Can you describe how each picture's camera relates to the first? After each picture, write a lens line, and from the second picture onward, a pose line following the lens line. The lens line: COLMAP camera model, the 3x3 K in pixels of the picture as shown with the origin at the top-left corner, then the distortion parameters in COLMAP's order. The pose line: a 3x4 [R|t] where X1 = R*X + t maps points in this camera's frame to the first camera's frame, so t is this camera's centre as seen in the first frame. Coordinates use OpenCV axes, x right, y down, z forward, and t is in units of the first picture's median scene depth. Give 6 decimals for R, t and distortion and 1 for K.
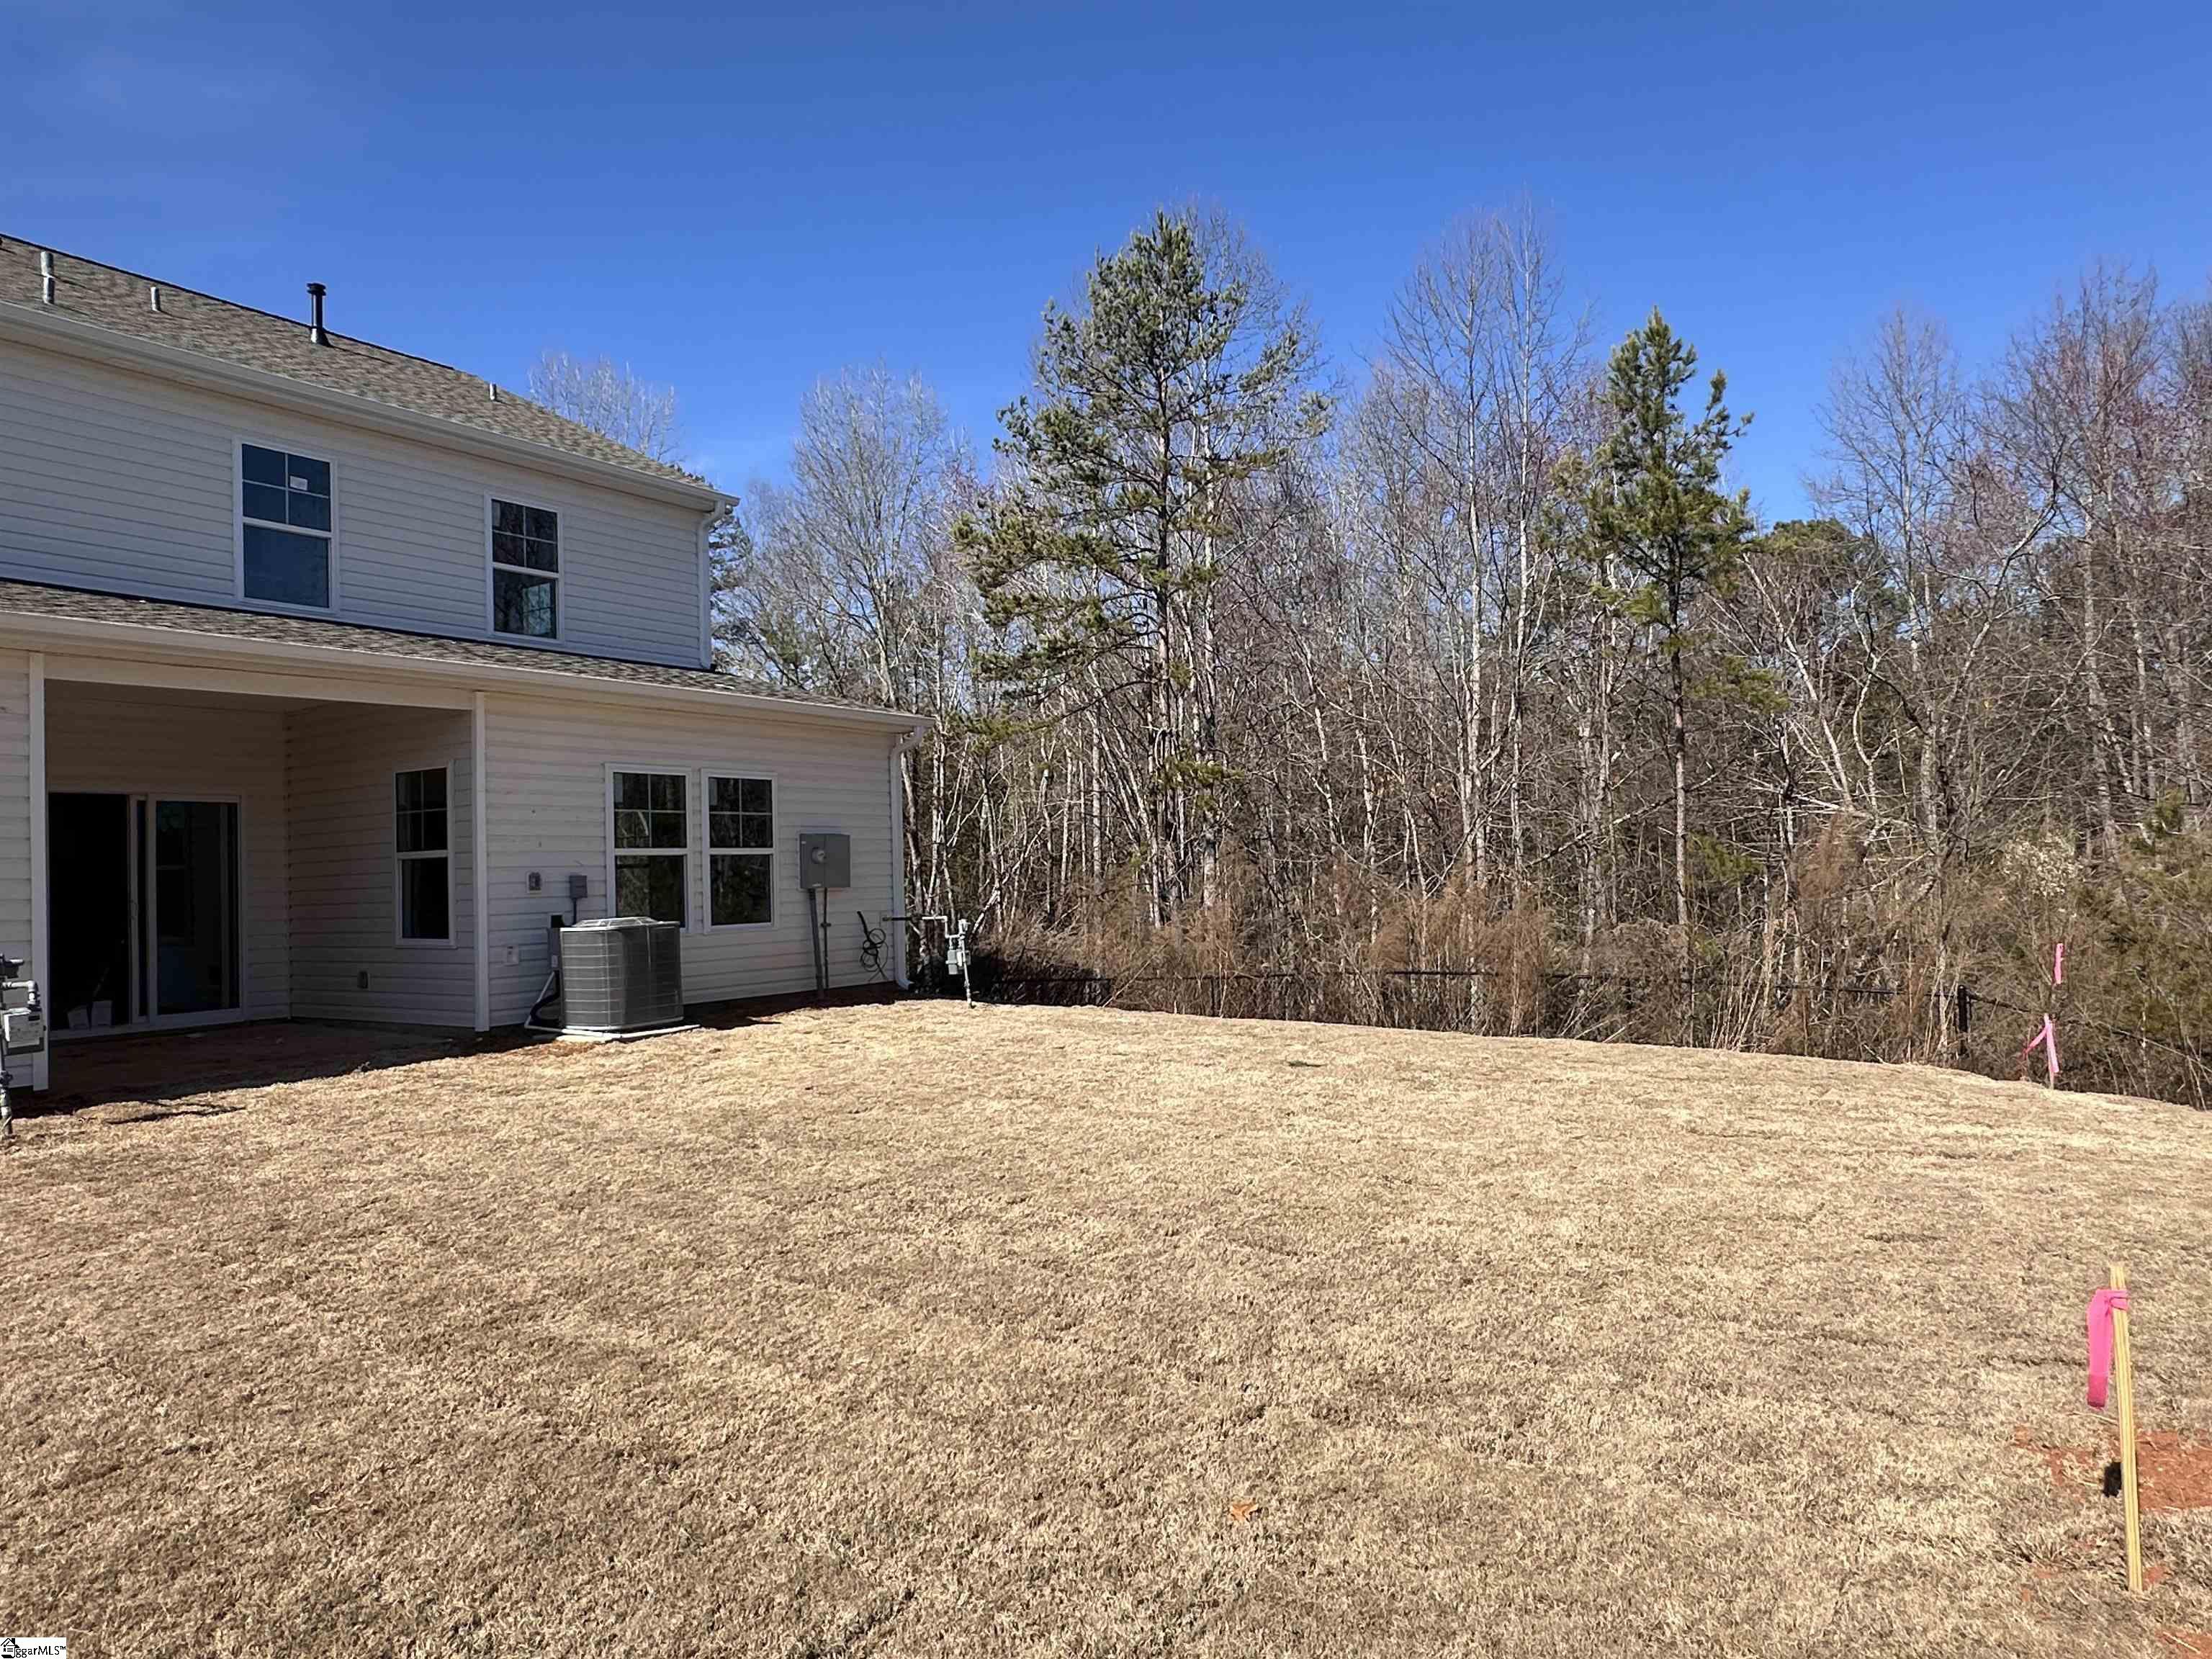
lens RADIAL K [[1392.7, 0, 1105.2], [0, 1392.7, 834.8], [0, 0, 1]] dist [0.003493, -0.002846]
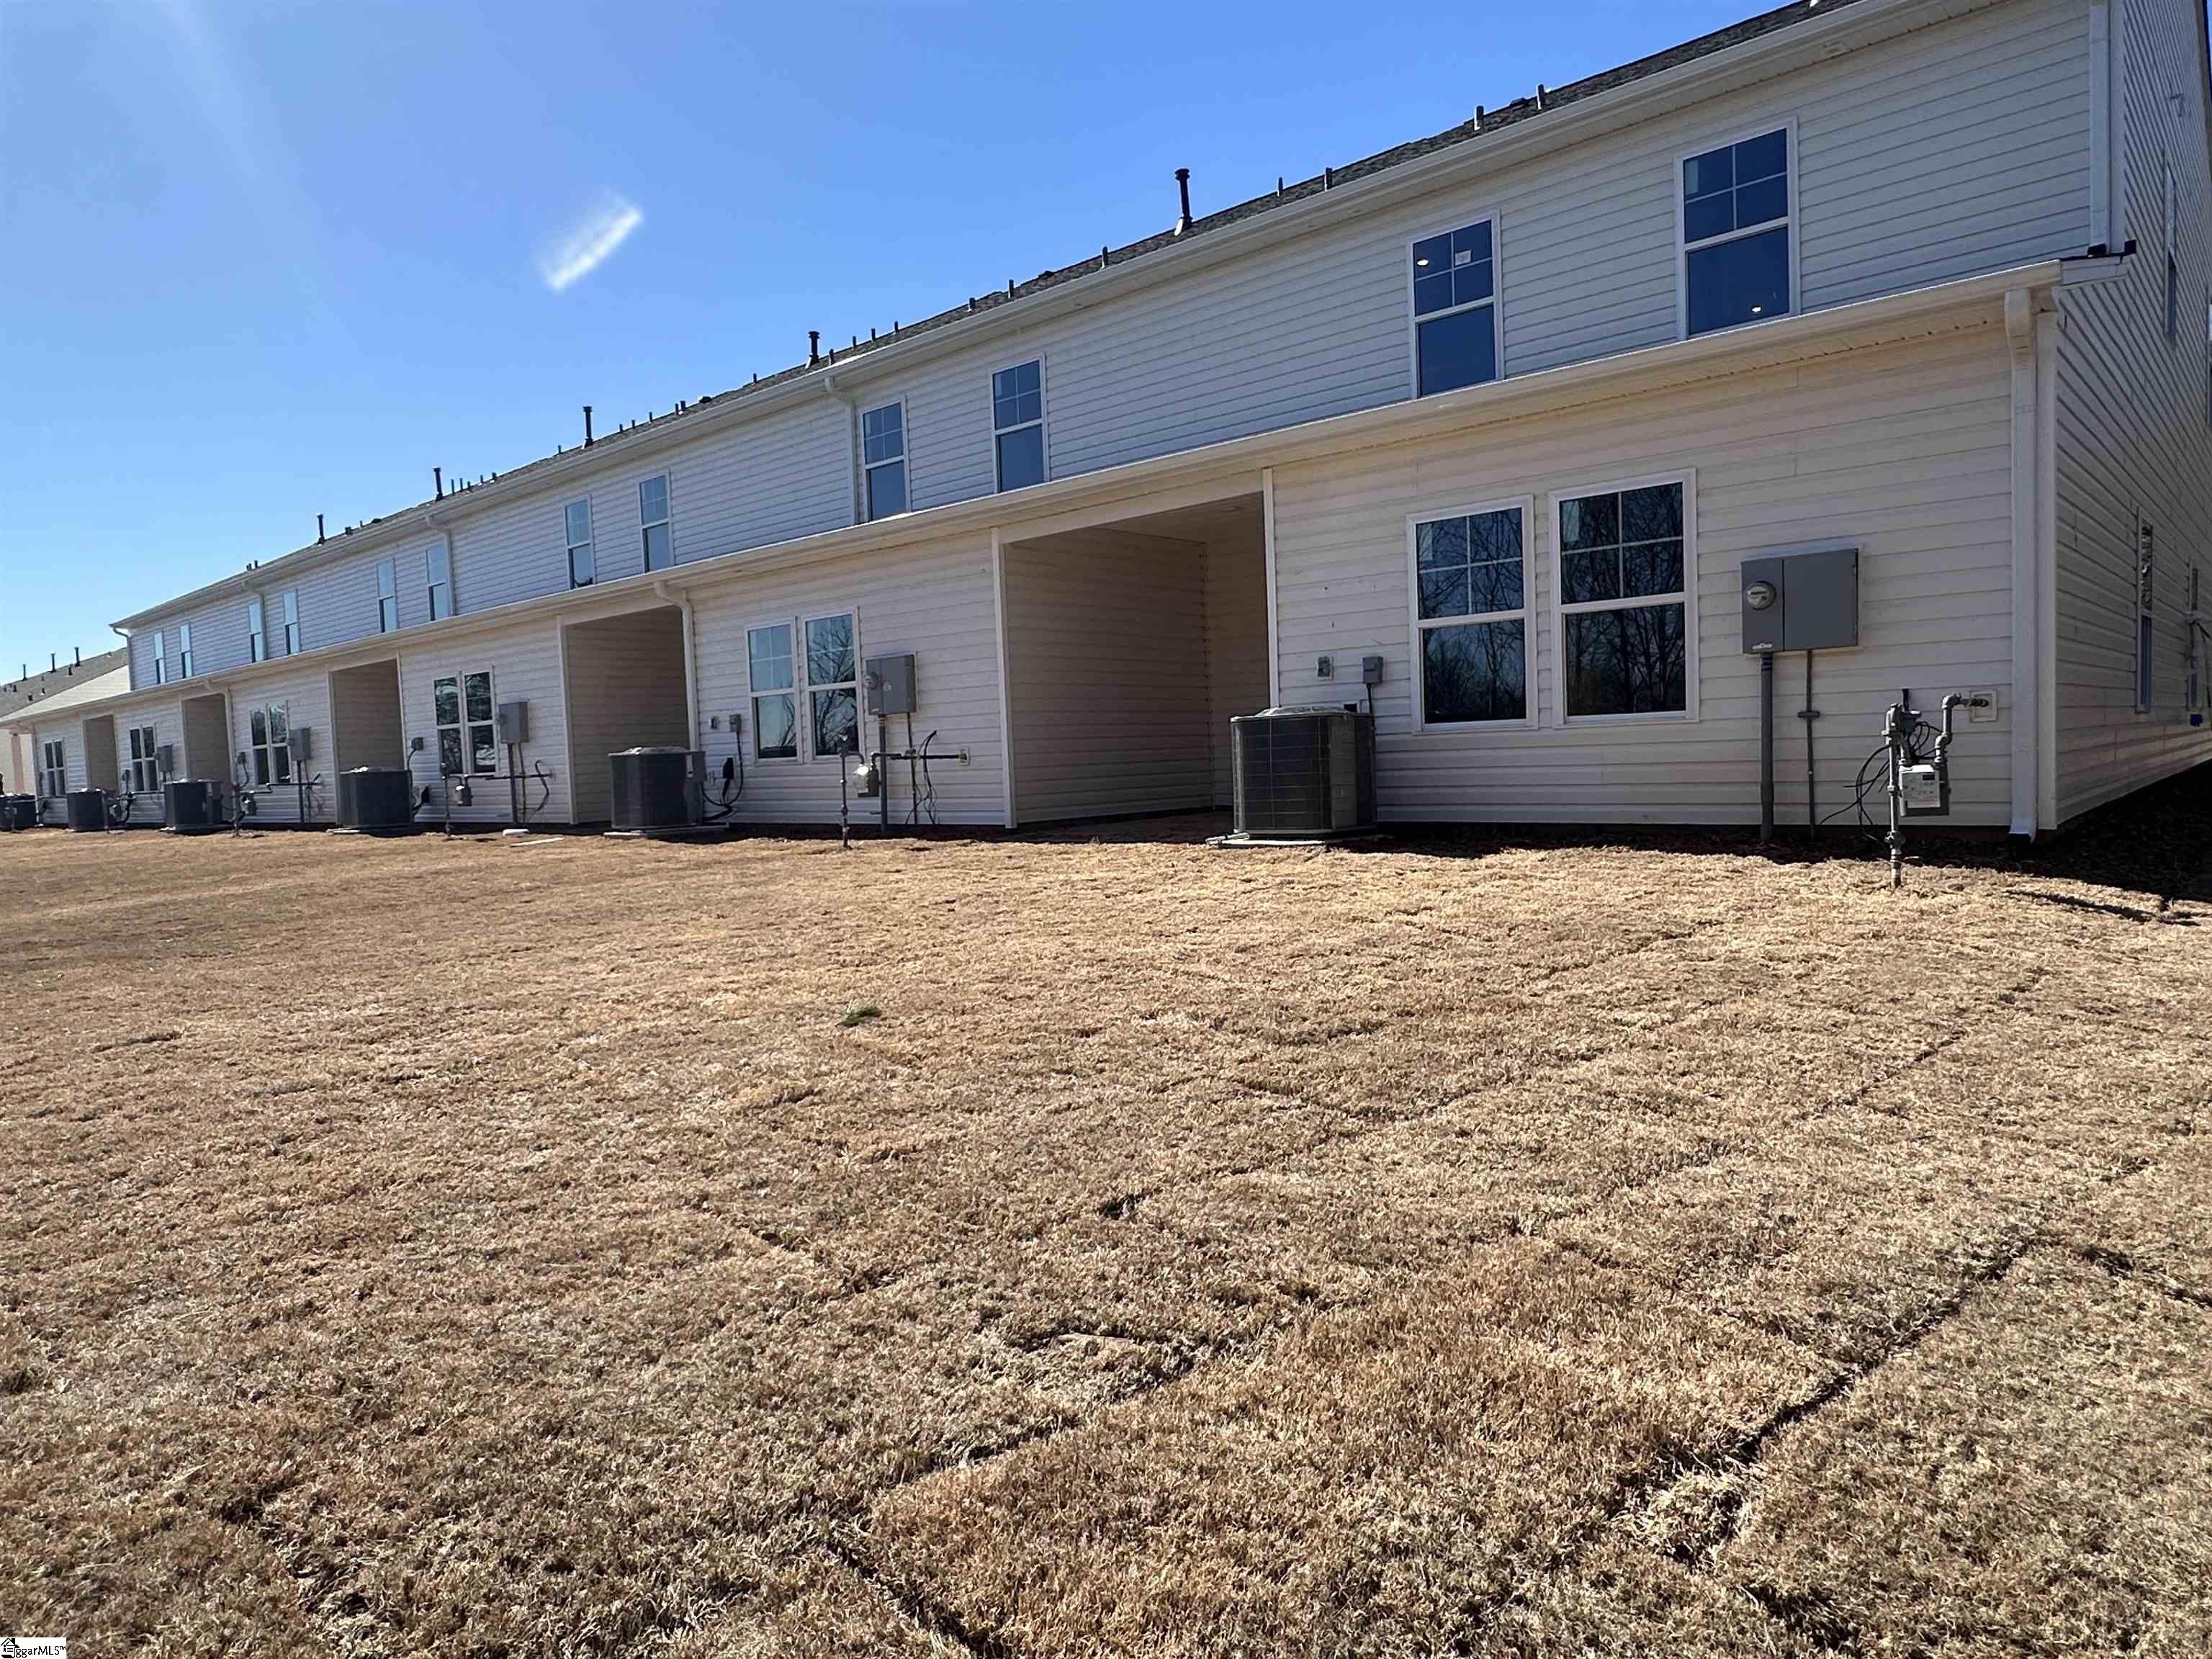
lens RADIAL K [[1392.7, 0, 1104.3], [0, 1392.7, 830.1], [0, 0, 1]] dist [0.003493, -0.002846]
pose [[-0.120277, 0.080063, -0.989507, 0.432983], [0.067620, 0.995088, 0.072295, 0.054867], [0.990435, -0.058215, -0.125100, 0.843041]]
